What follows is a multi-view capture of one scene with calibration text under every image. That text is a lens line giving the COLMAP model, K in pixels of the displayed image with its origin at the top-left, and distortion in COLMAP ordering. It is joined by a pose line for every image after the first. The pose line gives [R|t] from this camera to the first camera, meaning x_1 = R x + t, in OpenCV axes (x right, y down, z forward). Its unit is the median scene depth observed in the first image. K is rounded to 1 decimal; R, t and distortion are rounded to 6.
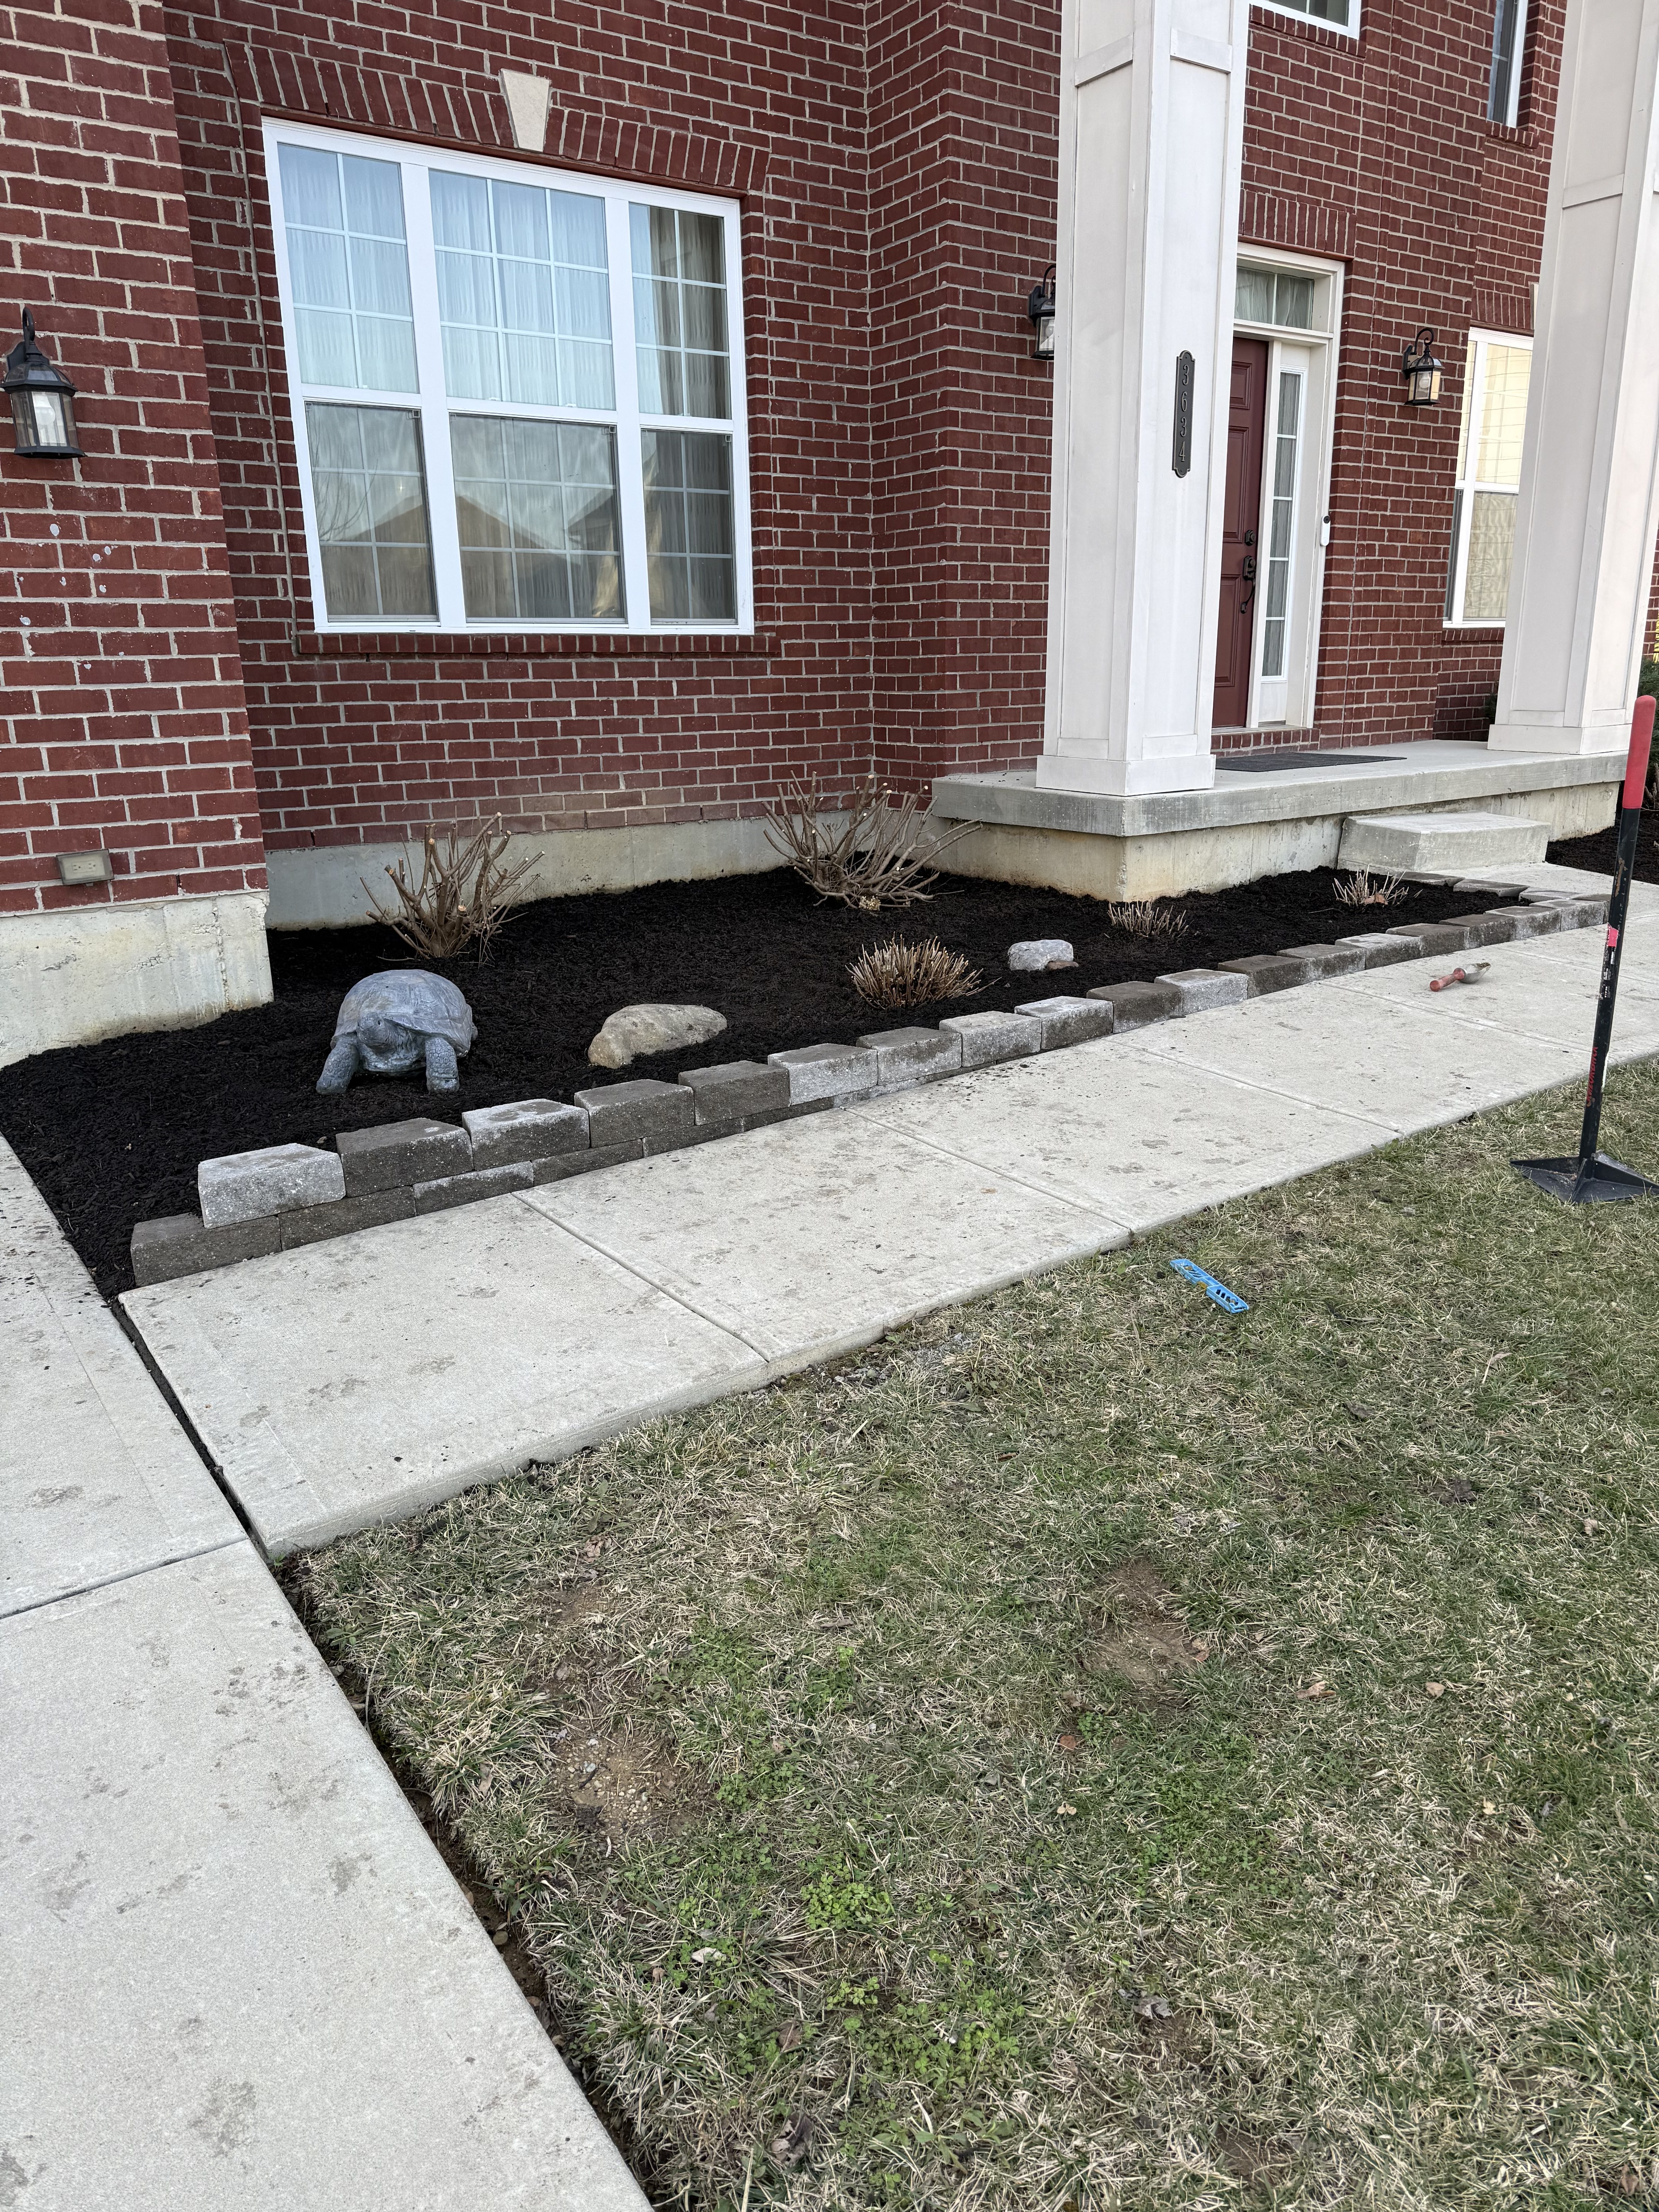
lens RADIAL K [[1569.8, 0, 824.7], [0, 1569.8, 1094.4], [0, 0, 1]] dist [0.056927, -0.060555]
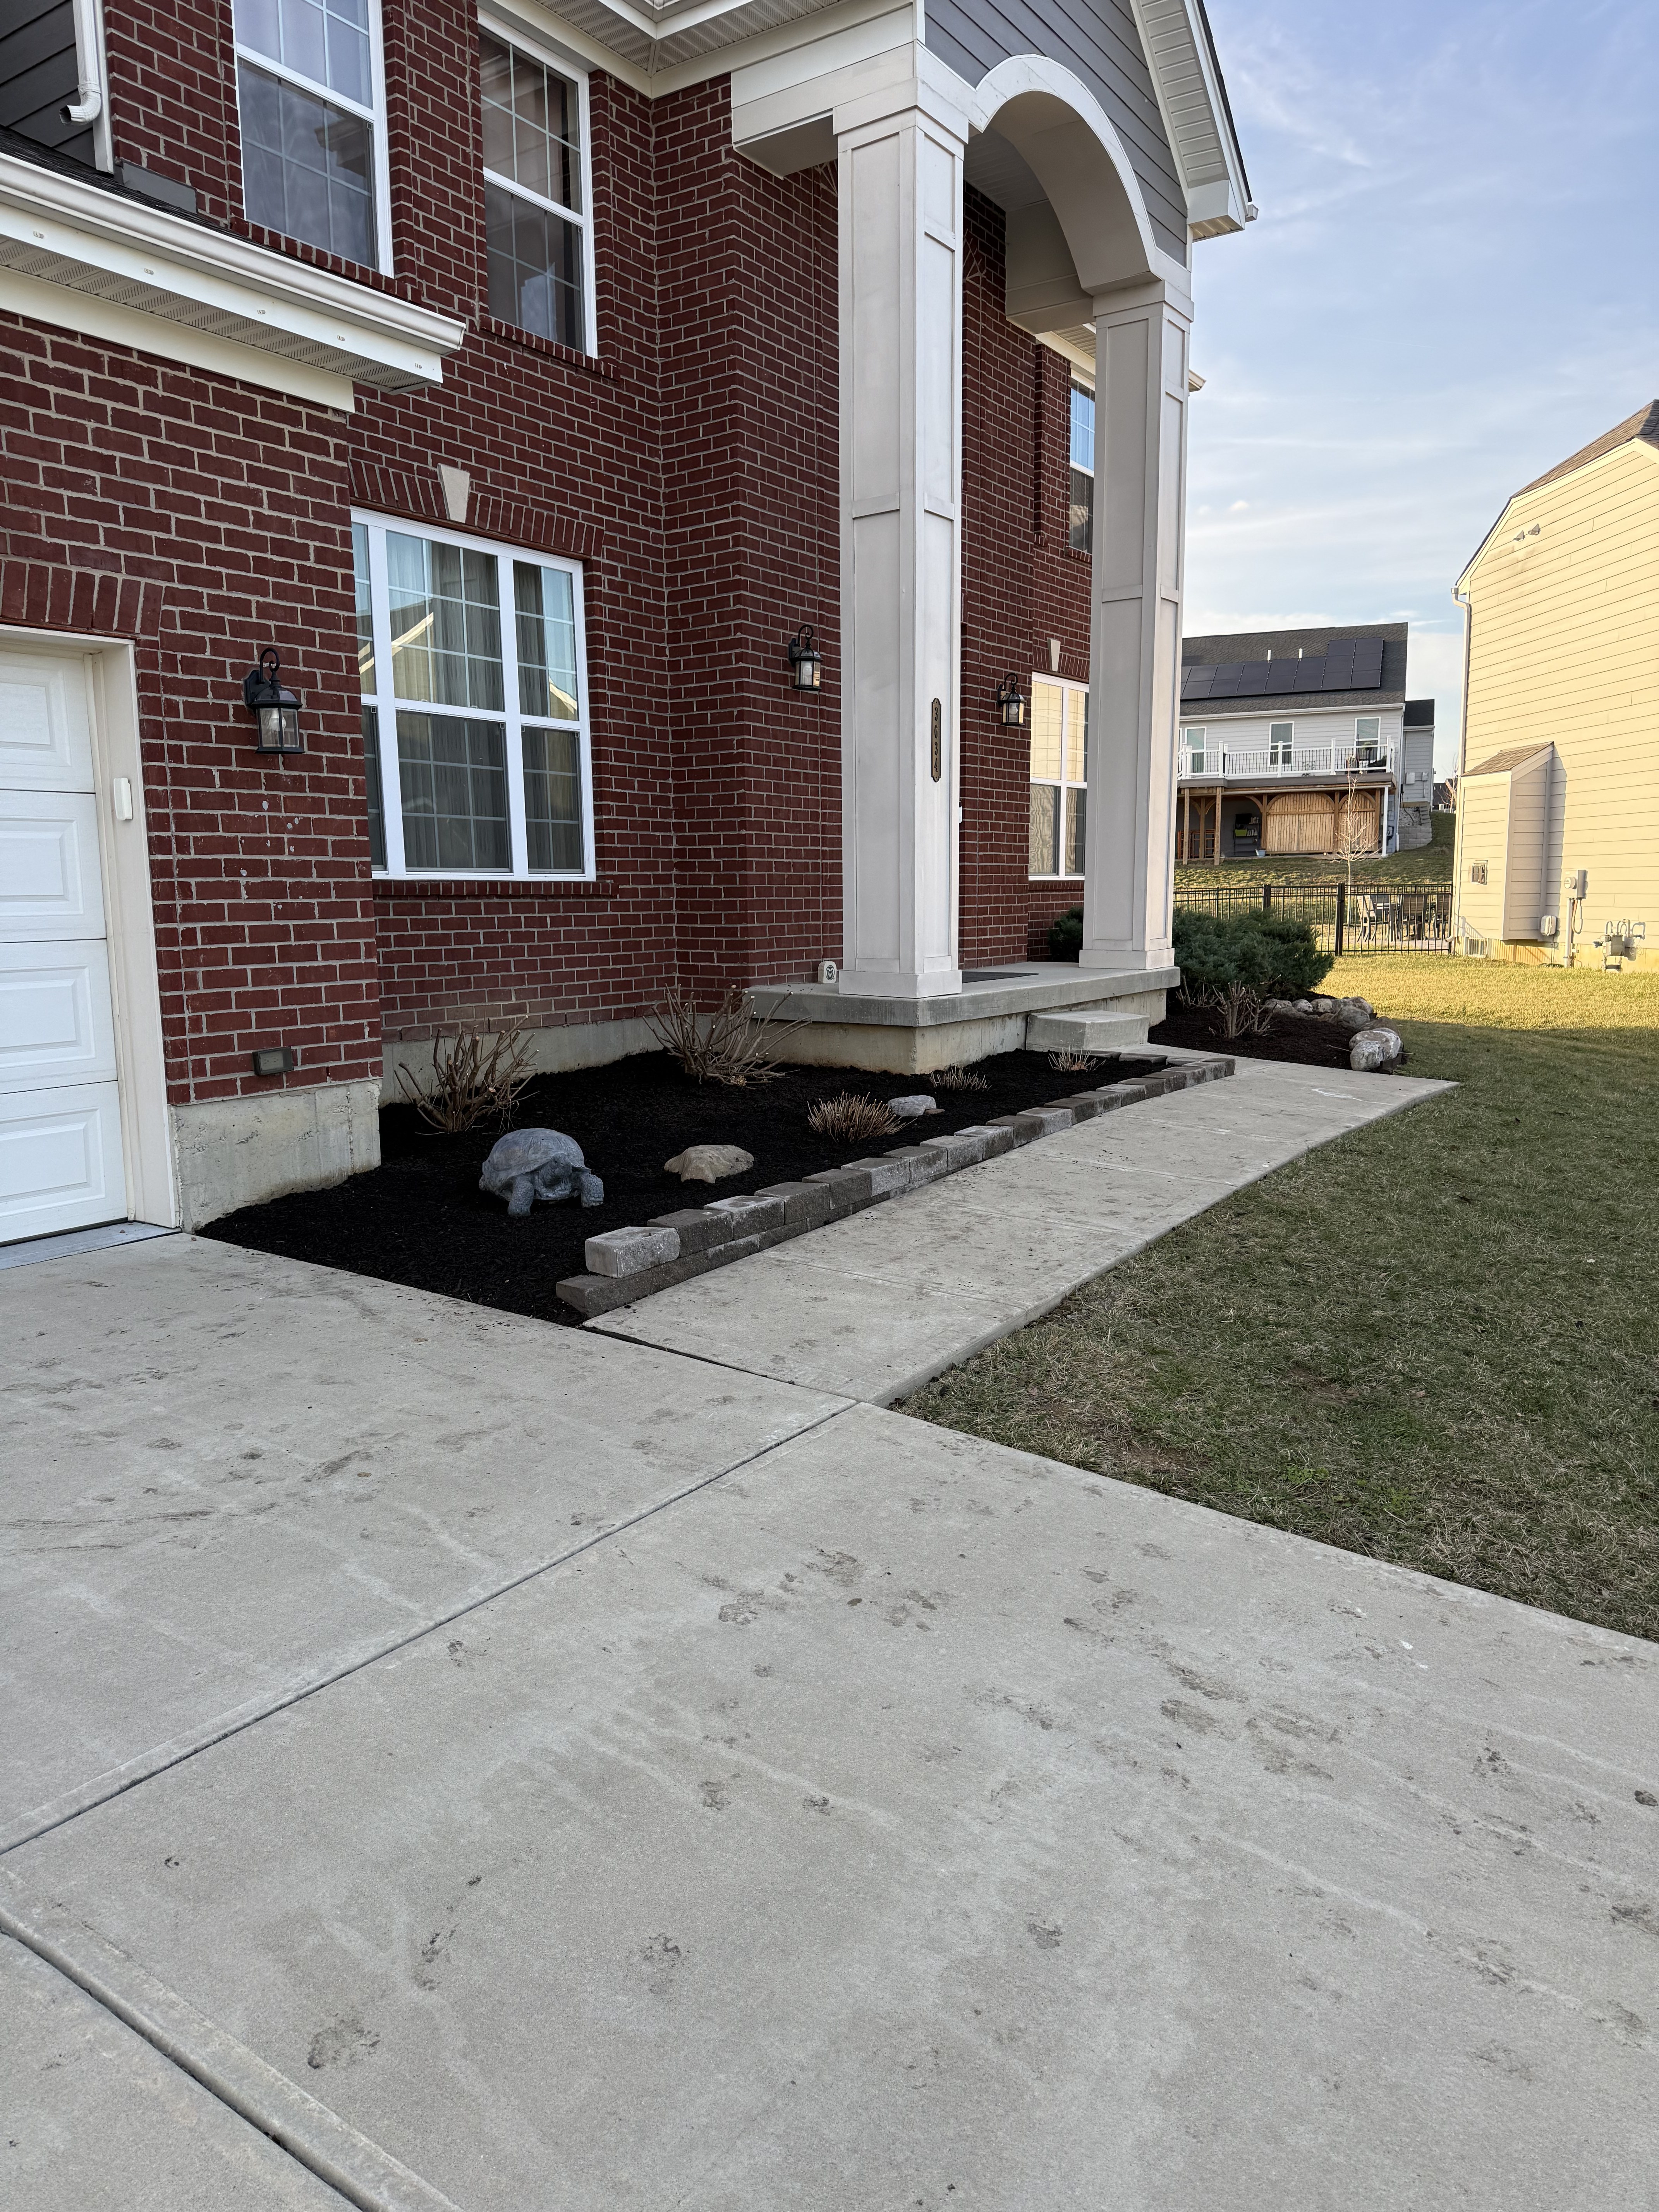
lens RADIAL K [[1569.8, 0, 784.5], [0, 1569.8, 1124.9], [0, 0, 1]] dist [0.056927, -0.060555]
pose [[0.940284, -0.043664, 0.337580, -0.409146], [0.085002, 0.990438, -0.108656, 0.064469], [-0.329608, 0.130863, 0.935005, -0.251766]]
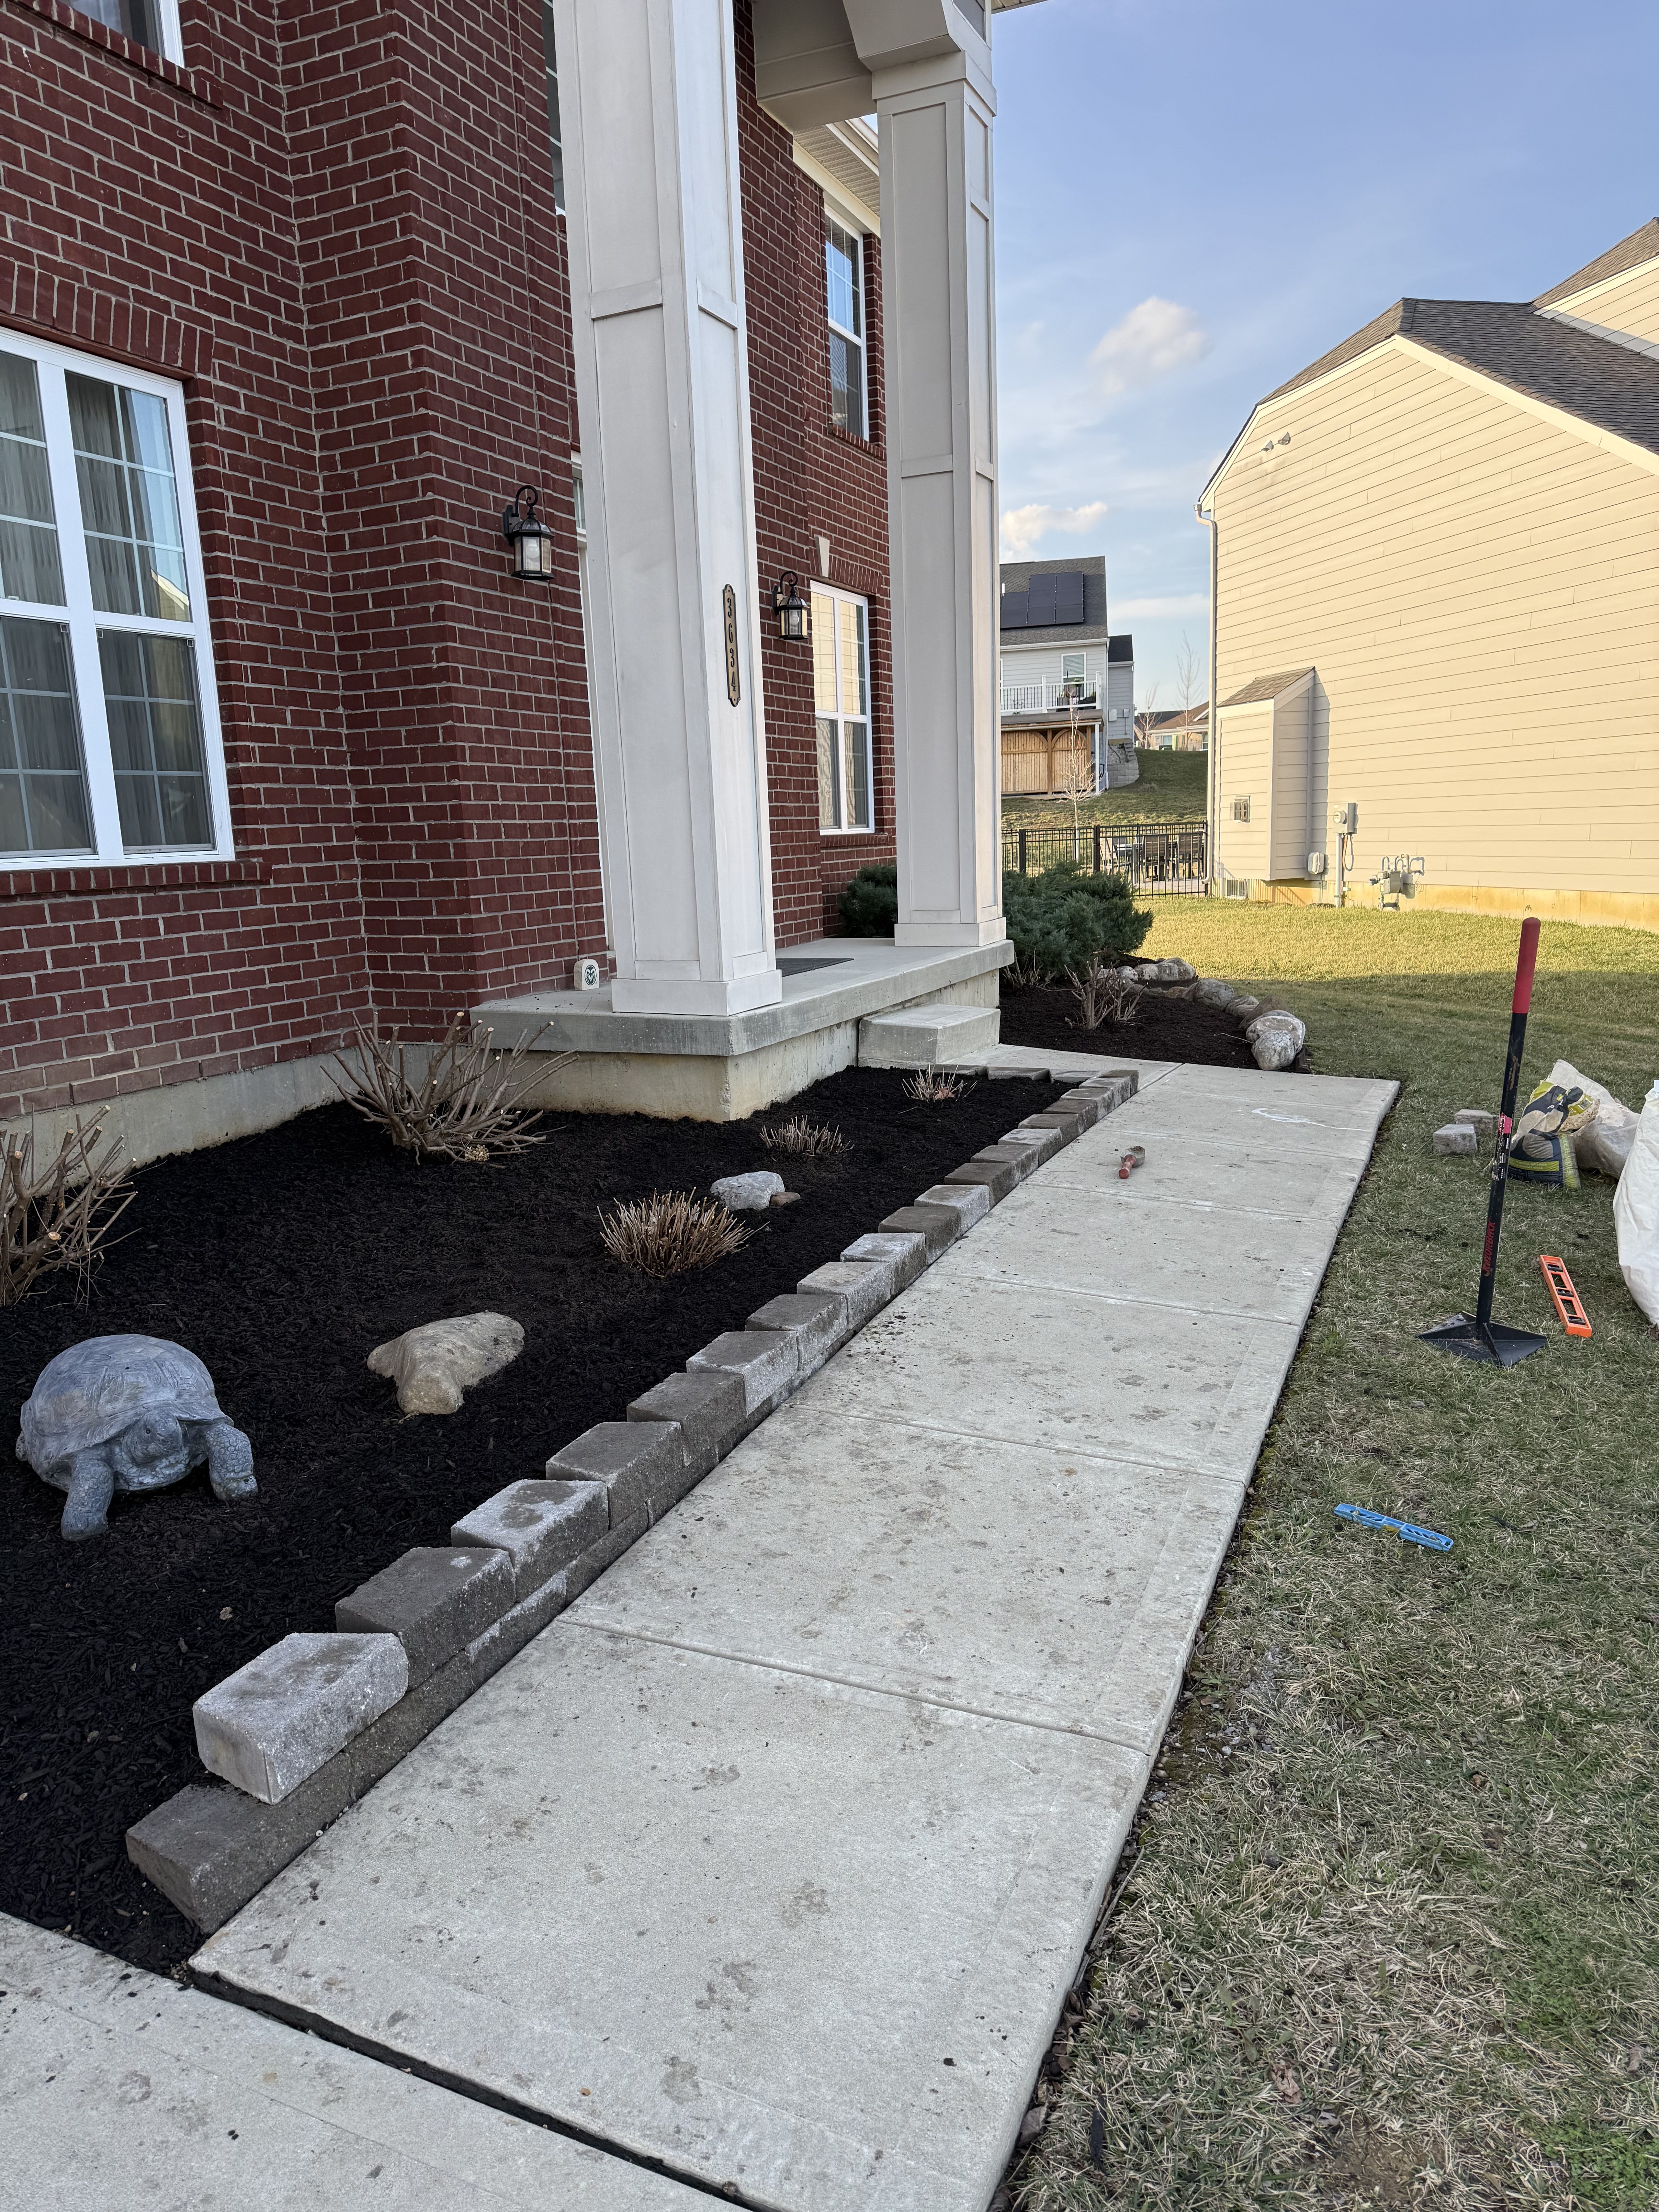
lens RADIAL K [[1569.8, 0, 790.4], [0, 1569.8, 1091.3], [0, 0, 1]] dist [0.056927, -0.060555]
pose [[0.856834, -0.102699, 0.505261, -0.283094], [0.161235, 0.984184, -0.073383, -0.068409], [-0.489733, 0.144342, 0.859841, 0.158861]]
